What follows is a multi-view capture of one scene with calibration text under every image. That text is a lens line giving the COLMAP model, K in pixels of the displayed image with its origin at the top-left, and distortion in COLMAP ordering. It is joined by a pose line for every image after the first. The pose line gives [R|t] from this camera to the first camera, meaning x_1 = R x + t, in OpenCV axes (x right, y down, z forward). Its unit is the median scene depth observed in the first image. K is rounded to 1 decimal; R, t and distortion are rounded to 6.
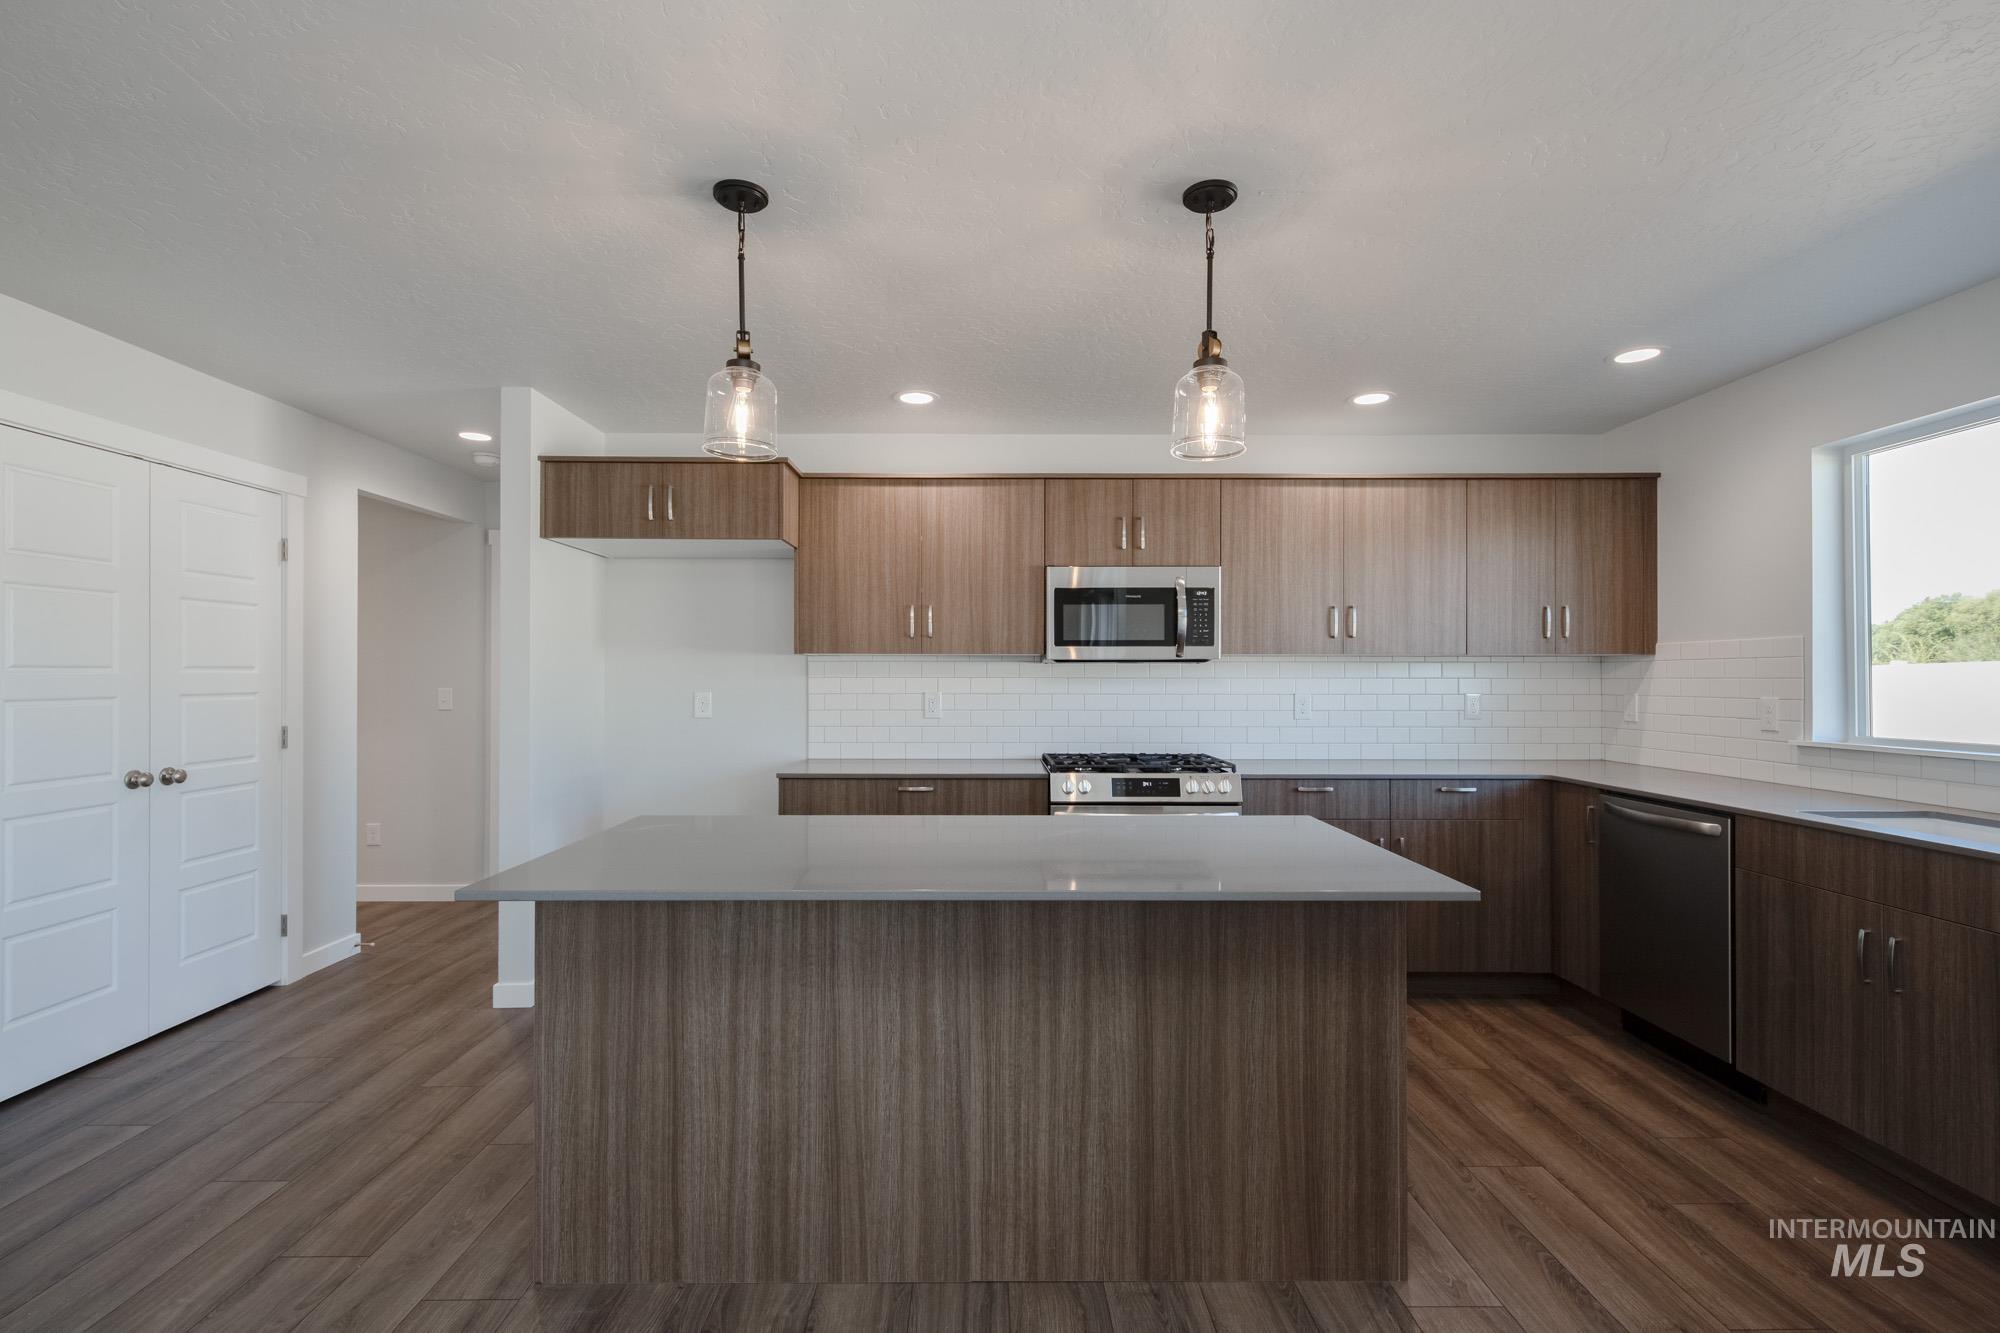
lens RADIAL K [[922.1, 0, 997.8], [0, 922.1, 671.8], [0, 0, 1]] dist [0.008368, -0.001153]
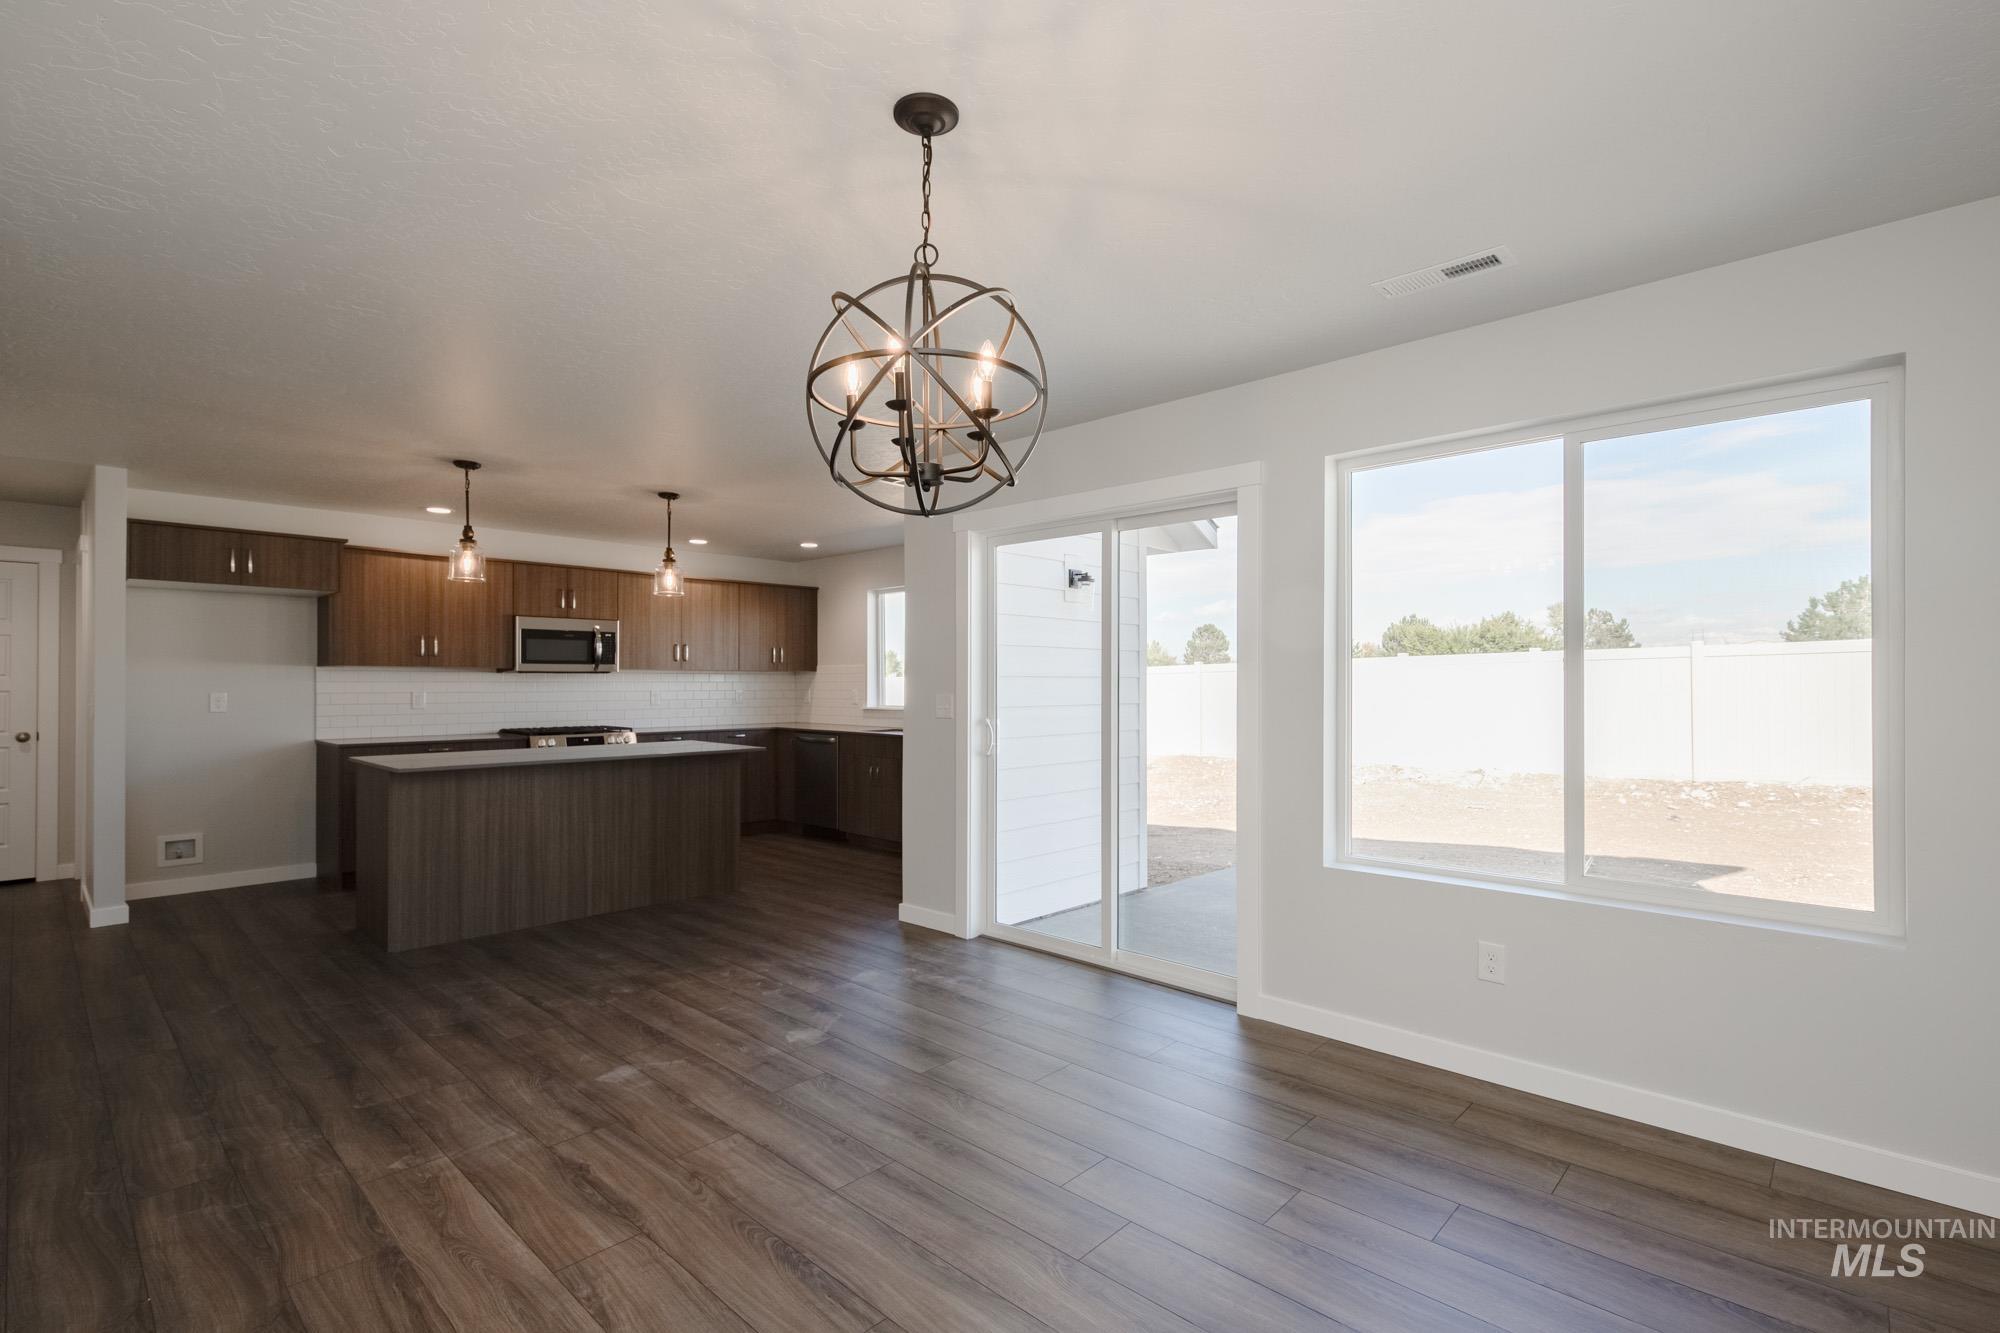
lens RADIAL K [[922.1, 0, 997.8], [0, 922.1, 671.8], [0, 0, 1]] dist [0.008368, -0.001153]
pose [[0.695391, 0.007971, 0.718587, -0.545756], [-0.003724, 0.999965, -0.007488, -0.002620], [-0.718622, 0.002531, 0.695397, -0.803944]]
